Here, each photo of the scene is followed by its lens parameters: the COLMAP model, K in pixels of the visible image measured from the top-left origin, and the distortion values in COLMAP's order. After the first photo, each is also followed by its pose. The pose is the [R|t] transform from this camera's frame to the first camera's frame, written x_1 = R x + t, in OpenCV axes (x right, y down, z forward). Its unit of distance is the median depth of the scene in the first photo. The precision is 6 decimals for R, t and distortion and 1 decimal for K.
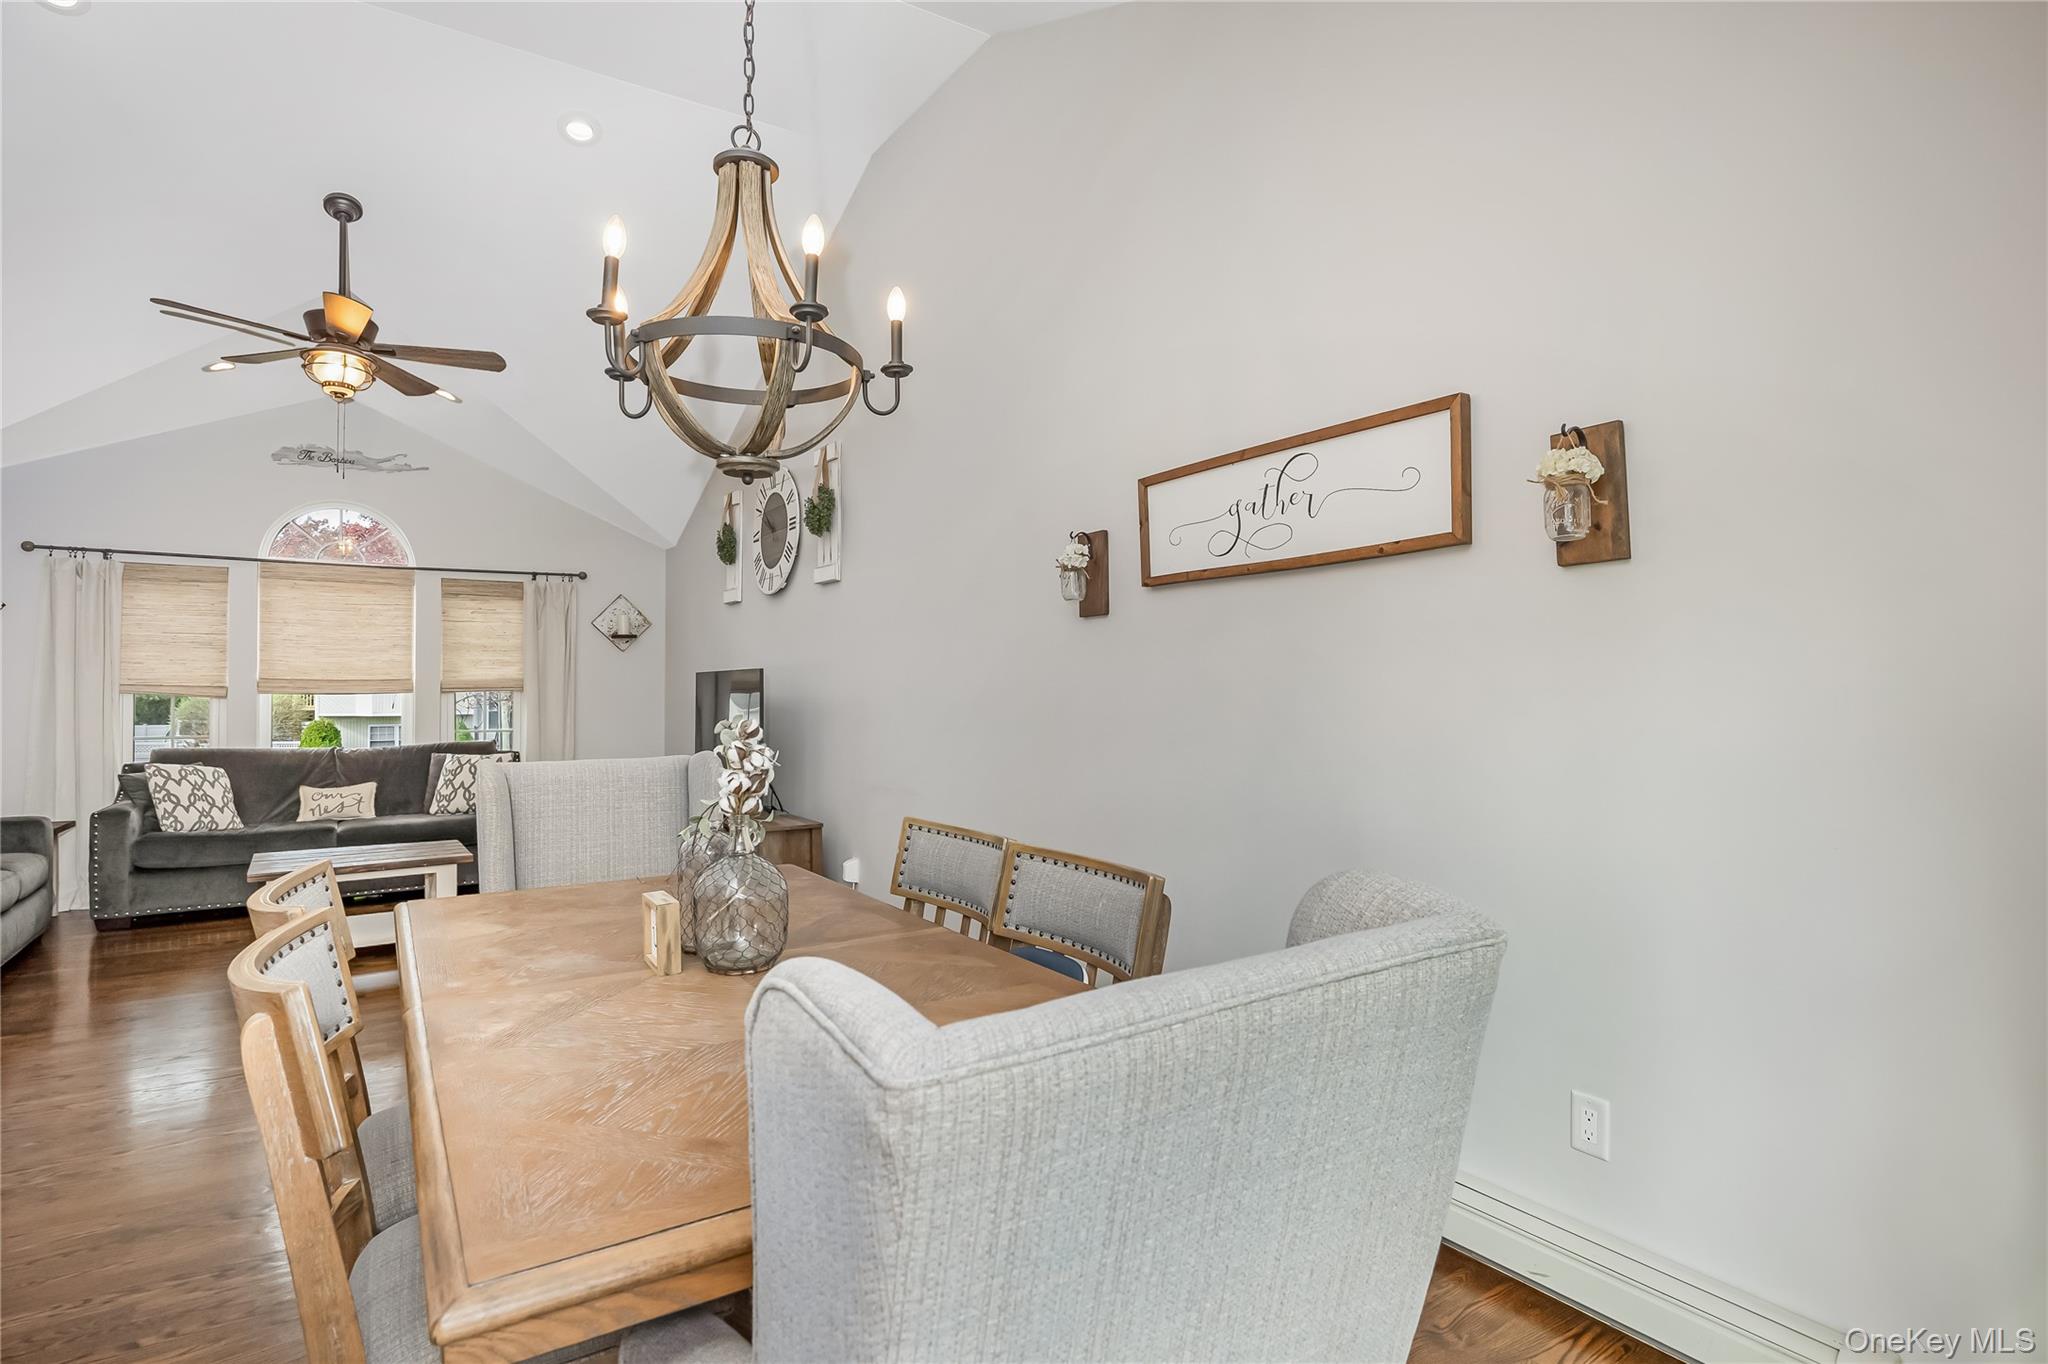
lens RADIAL K [[1019.8, 0, 1024.0], [0, 1019.8, 682.0], [0, 0, 1]] dist [-0.012107, 0.000164]
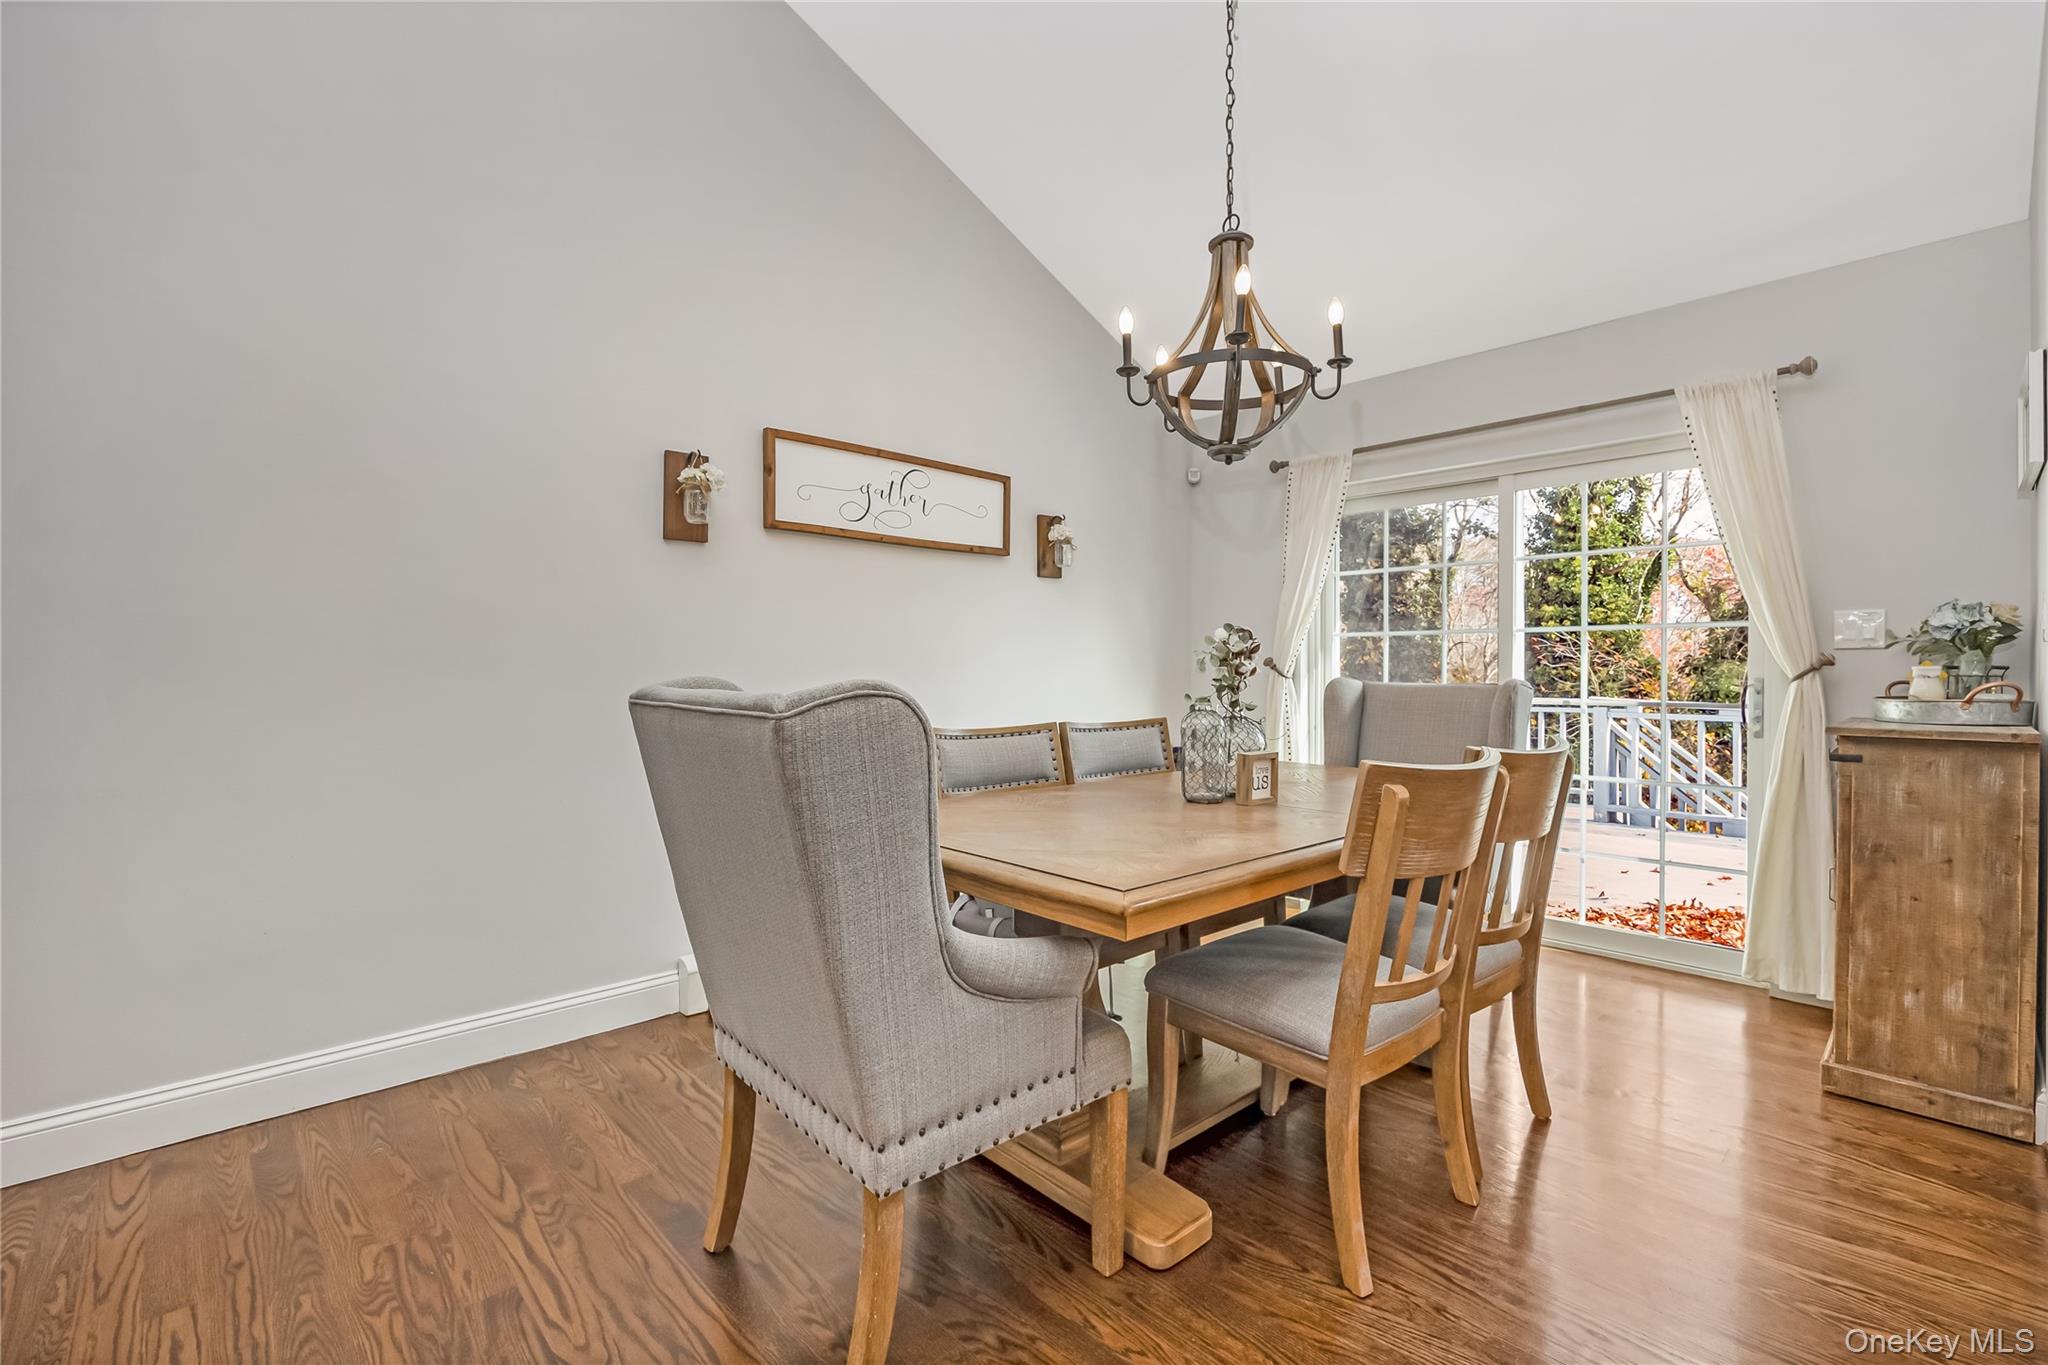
lens RADIAL K [[890.6, 0, 1024.0], [0, 890.6, 682.5], [0, 0, 1]] dist [-0.014565, 0.000123]
pose [[-0.169559, -0.002918, 0.985516, -0.434888], [-0.007800, 0.999968, 0.001619, 0.035053], [-0.985489, -0.007412, -0.169577, 0.444506]]
